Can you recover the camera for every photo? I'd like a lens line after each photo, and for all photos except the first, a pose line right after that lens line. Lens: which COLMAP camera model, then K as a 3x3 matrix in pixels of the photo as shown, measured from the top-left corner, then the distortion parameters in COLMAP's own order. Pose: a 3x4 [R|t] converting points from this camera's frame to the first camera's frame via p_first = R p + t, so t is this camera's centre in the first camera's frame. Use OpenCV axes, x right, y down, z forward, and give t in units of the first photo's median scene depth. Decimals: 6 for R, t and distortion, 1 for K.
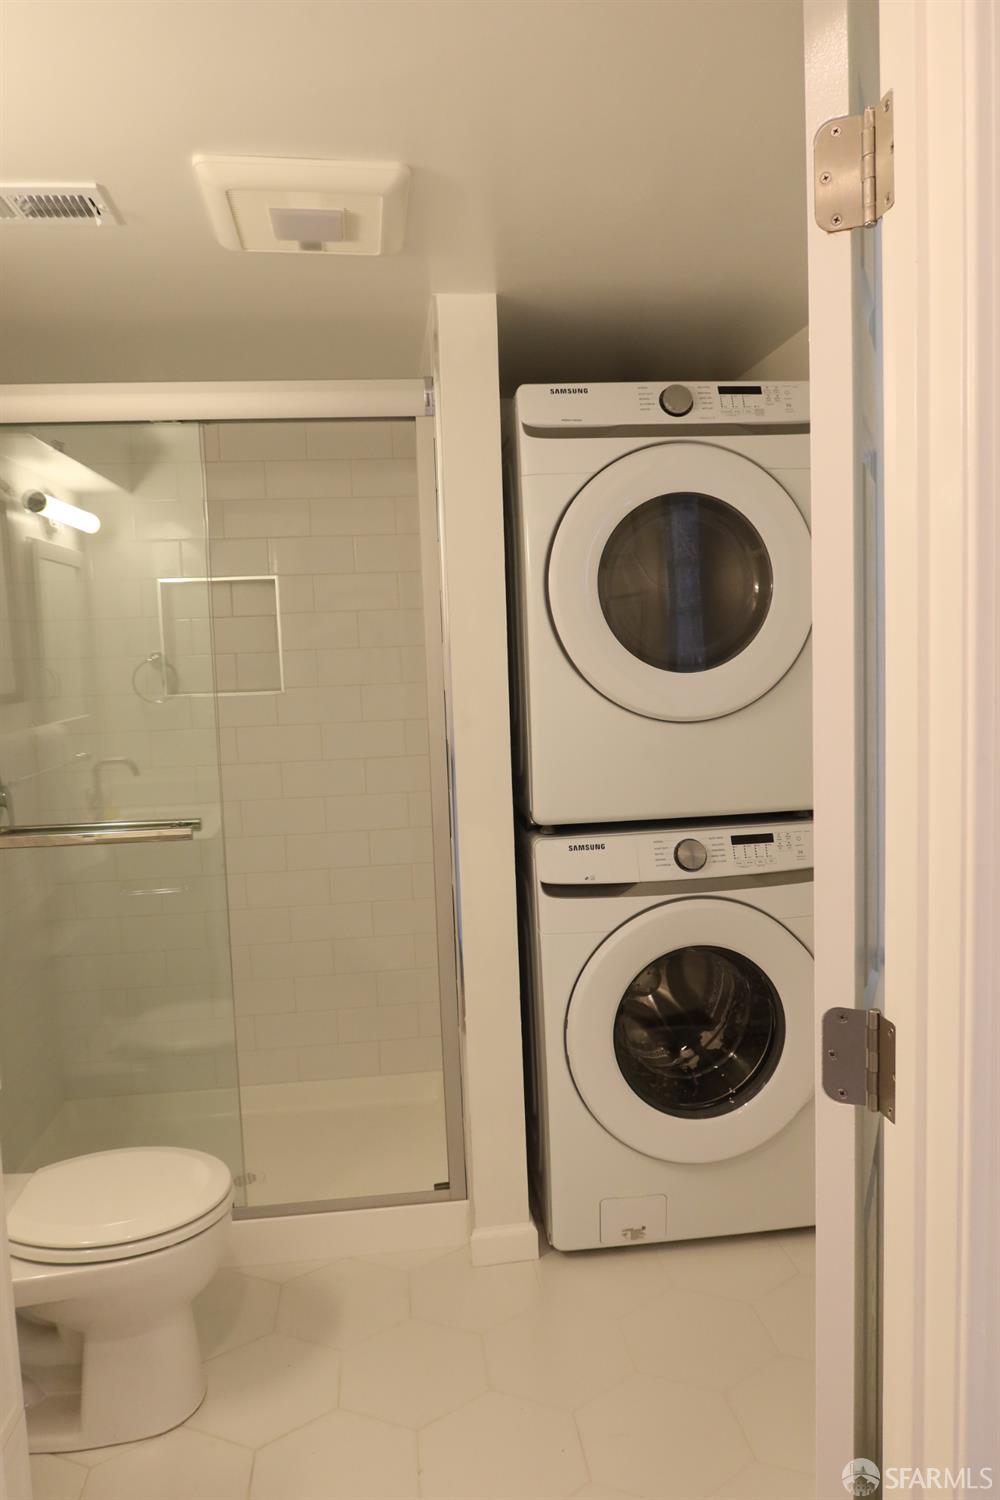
lens RADIAL K [[1028.6, 0, 500.7], [0, 1028.6, 745.9], [0, 0, 1]] dist [-0.026212, 0.007573]
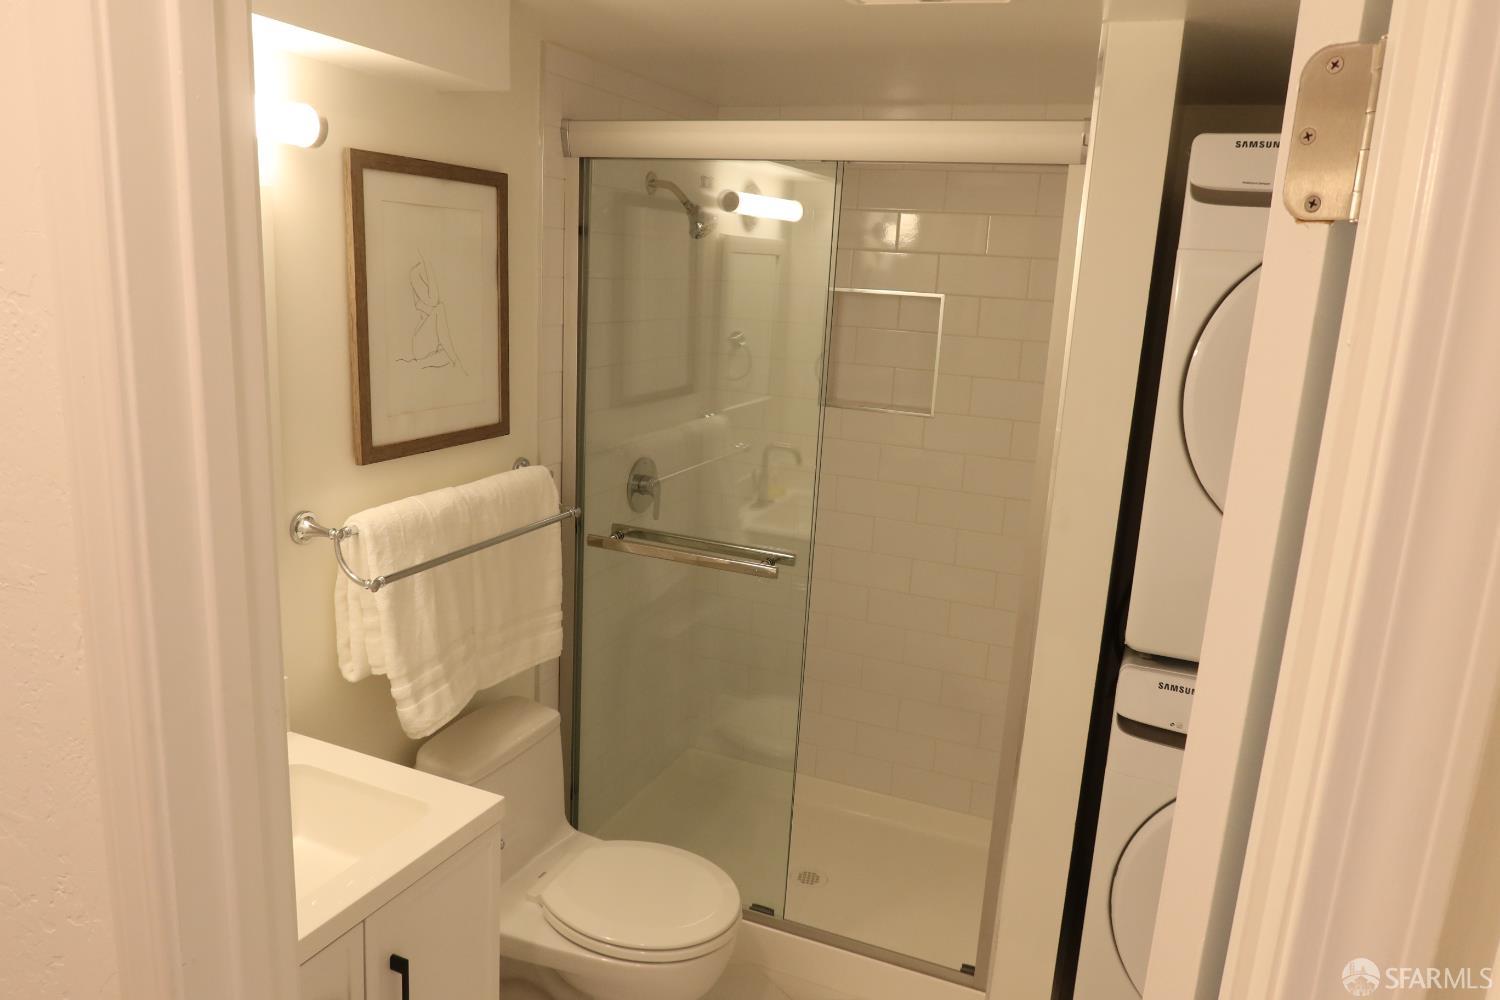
lens RADIAL K [[1031.0, 0, 753.6], [0, 1031.0, 501.2], [0, 0, 1]] dist [-0.032709, 0.016844]
pose [[0.869133, 0.189312, -0.456911, 0.131352], [-0.127772, 0.978426, 0.162345, -0.144940], [0.477788, -0.082719, 0.874572, 0.089531]]
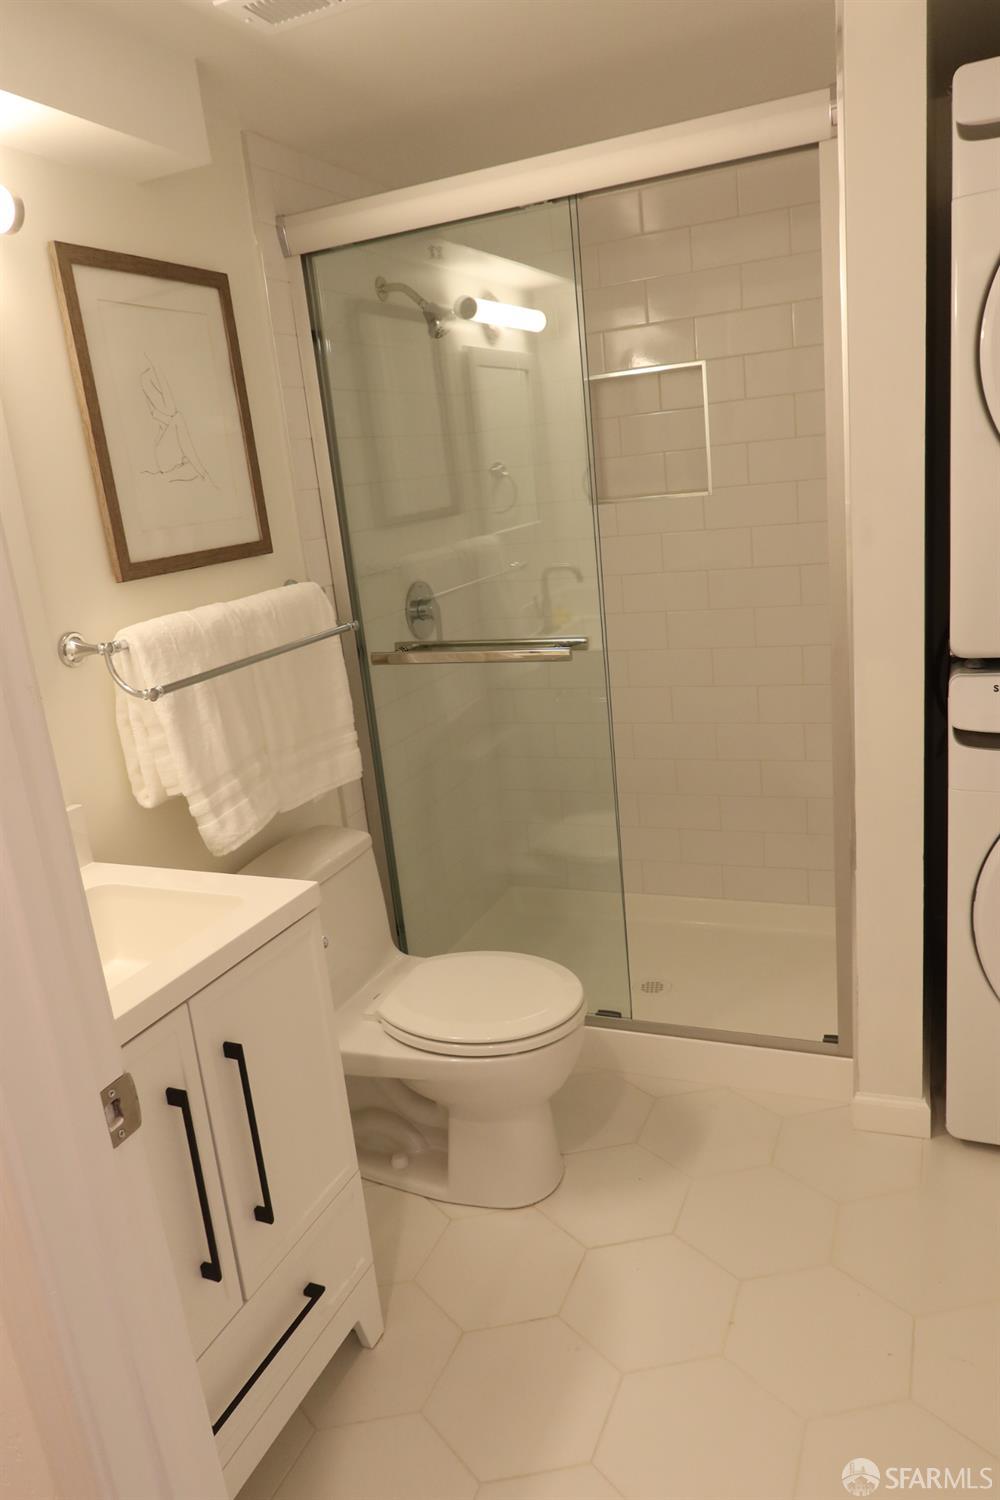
lens RADIAL K [[1031.0, 0, 500.0], [0, 1031.0, 750.0], [0, 0, 1]] dist [-0.032709, 0.016844]
pose [[0.866392, 0.078636, -0.493134, 0.126008], [0.028025, 0.978311, 0.205239, -0.028437], [0.498577, -0.191637, 0.845397, 0.115635]]
